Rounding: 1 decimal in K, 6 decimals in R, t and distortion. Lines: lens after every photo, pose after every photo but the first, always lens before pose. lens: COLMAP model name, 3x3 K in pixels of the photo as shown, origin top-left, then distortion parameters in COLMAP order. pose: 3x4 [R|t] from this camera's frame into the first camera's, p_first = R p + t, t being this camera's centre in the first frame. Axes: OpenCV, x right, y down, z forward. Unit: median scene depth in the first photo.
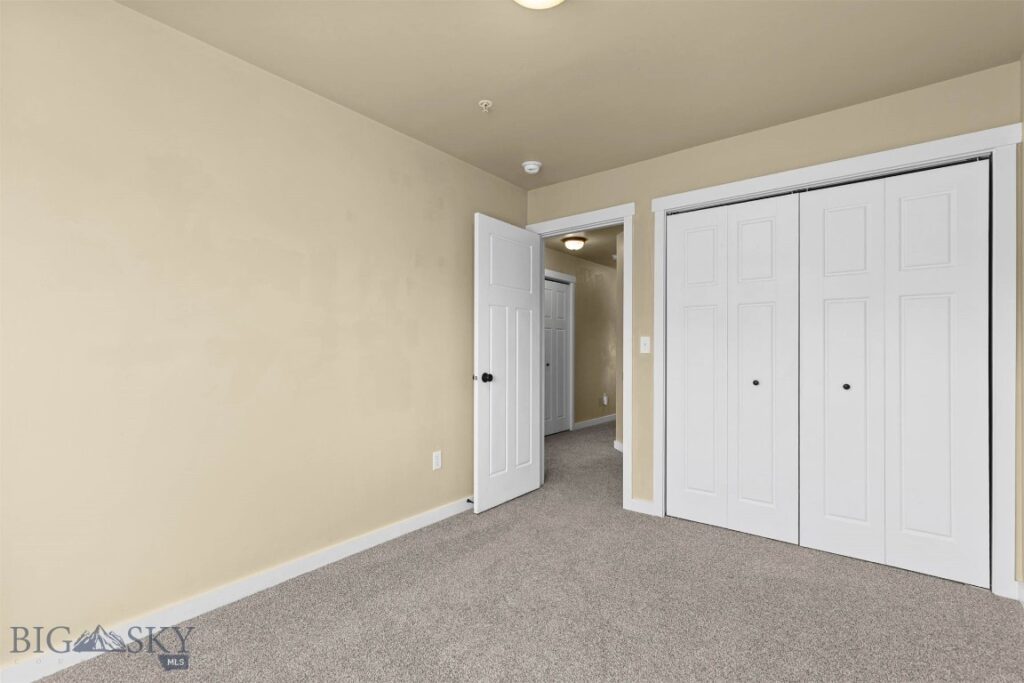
lens RADIAL K [[469.1, 0, 510.2], [0, 469.1, 349.9], [0, 0, 1]] dist [-0.000109, 0.000029]
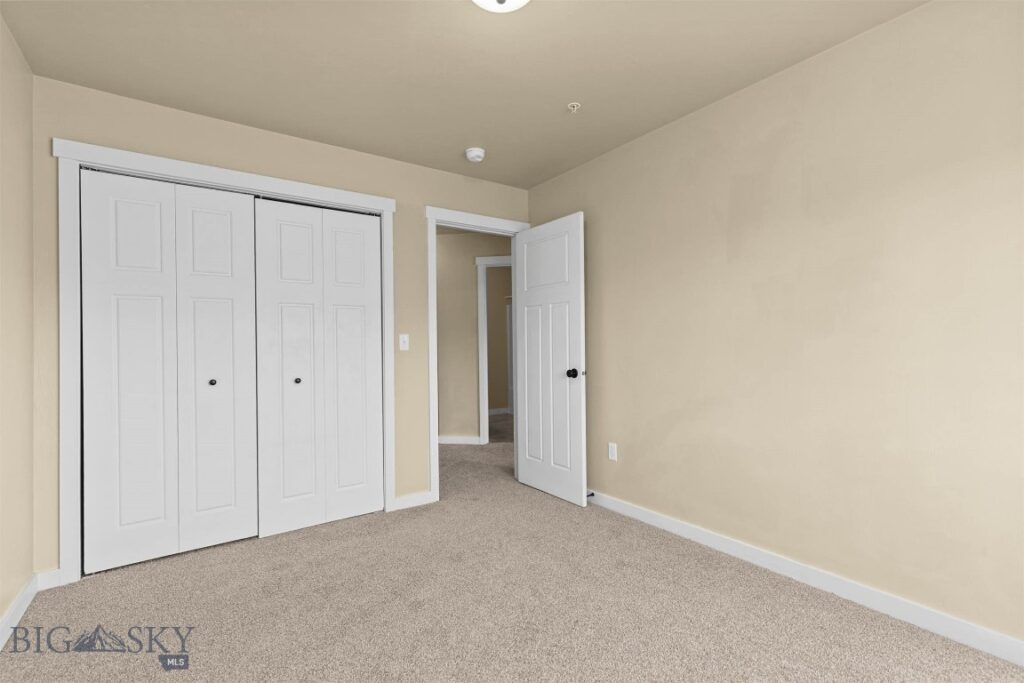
lens RADIAL K [[458.7, 0, 512.0], [0, 458.7, 341.5], [0, 0, 1]] dist [0.013618, 0.000402]
pose [[0.287356, 0.004282, 0.957814, -0.238642], [0.010217, 0.999919, -0.007536, -0.001384], [-0.957769, 0.011952, 0.287289, 0.193759]]
